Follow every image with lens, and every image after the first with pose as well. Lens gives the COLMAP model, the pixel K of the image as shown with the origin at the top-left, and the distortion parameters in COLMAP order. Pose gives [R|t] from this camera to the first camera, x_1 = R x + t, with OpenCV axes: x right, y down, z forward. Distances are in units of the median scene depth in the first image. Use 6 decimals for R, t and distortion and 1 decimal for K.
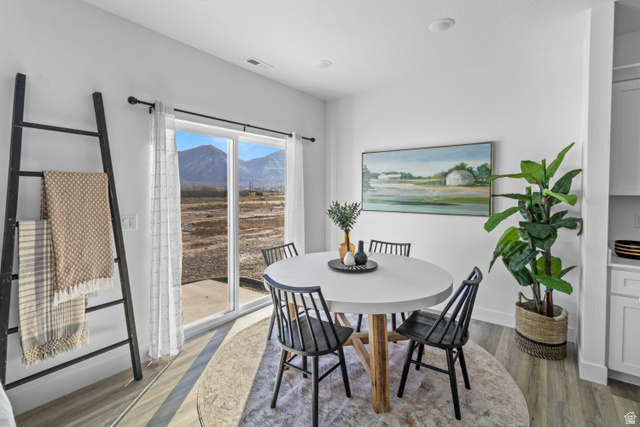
lens RADIAL K [[300.5, 0, 320.3], [0, 300.5, 198.2], [0, 0, 1]] dist [0.000350, 0.000027]
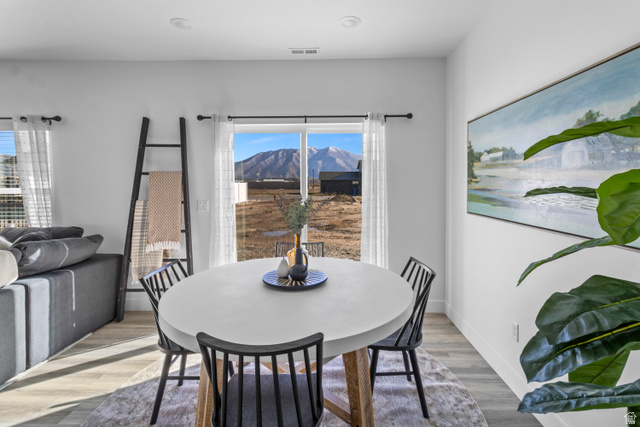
lens RADIAL K [[299.1, 0, 320.5], [0, 299.1, 185.5], [0, 0, 1]] dist [0.000243, 0.000016]
pose [[0.580288, 0.004846, -0.814397, 0.588394], [-0.015531, 0.999866, -0.005117, -0.010325], [0.814263, 0.015618, 0.580286, 0.467709]]
